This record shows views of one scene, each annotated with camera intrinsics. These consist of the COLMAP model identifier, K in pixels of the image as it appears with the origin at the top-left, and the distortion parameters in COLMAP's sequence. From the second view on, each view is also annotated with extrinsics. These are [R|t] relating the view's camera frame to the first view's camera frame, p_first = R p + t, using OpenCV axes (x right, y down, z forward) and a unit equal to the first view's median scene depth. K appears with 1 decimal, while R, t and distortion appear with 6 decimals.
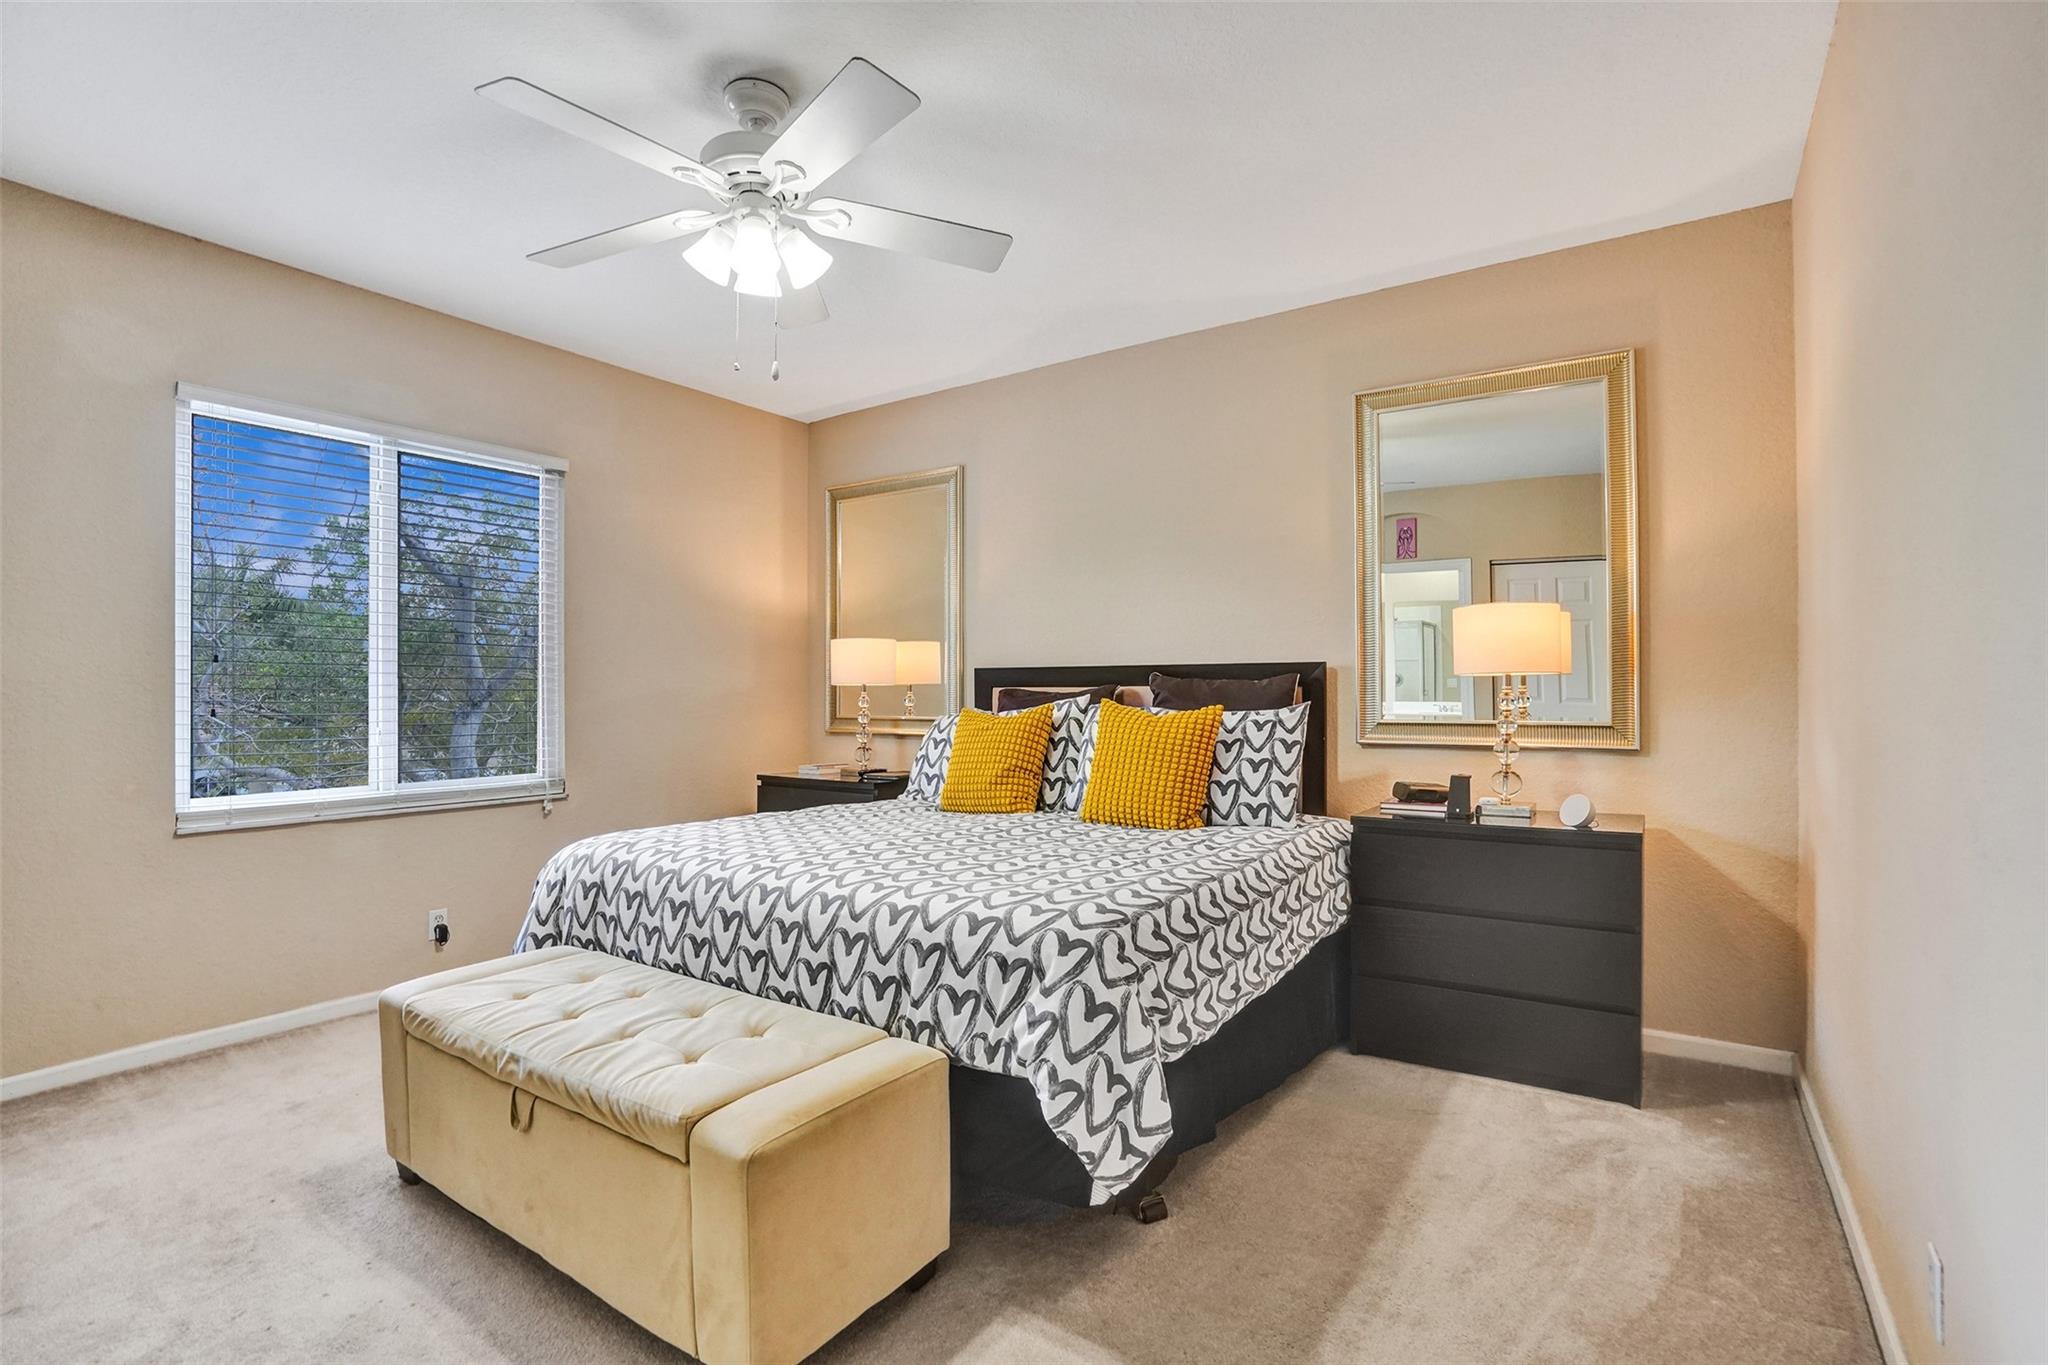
lens RADIAL K [[951.8, 0, 1019.0], [0, 951.8, 690.0], [0, 0, 1]] dist [-0.050689, 0.024540]
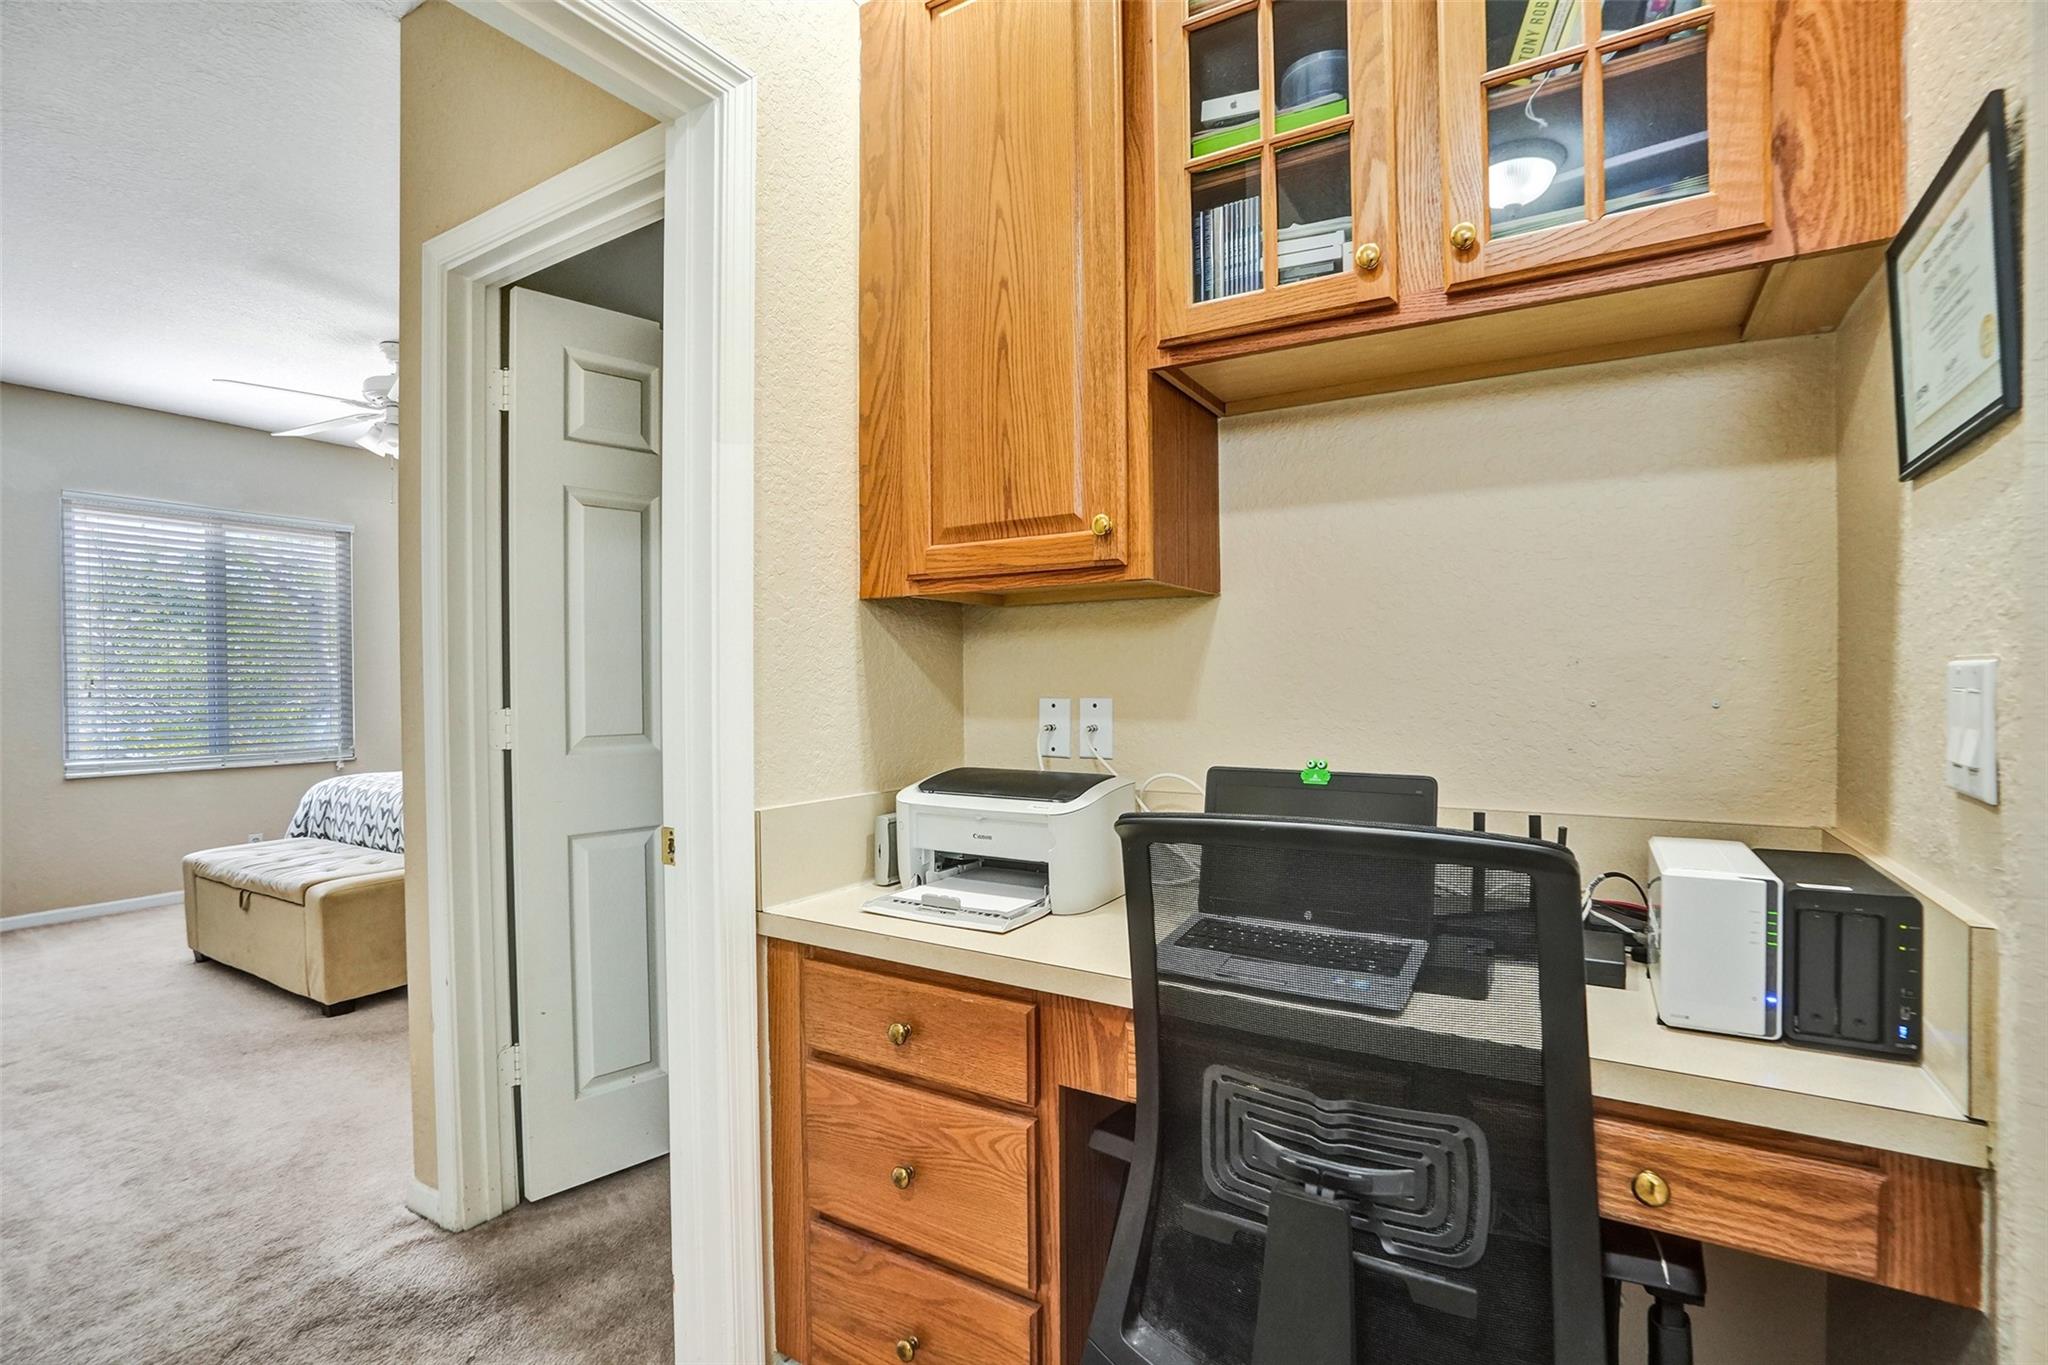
lens RADIAL K [[951.8, 0, 1019.0], [0, 951.8, 690.0], [0, 0, 1]] dist [-0.050689, 0.024540]
pose [[0.998892, -0.007774, 0.046419, 0.802722], [0.007079, 0.999860, 0.015134, -0.011185], [-0.046530, -0.014789, 0.998807, -0.814349]]
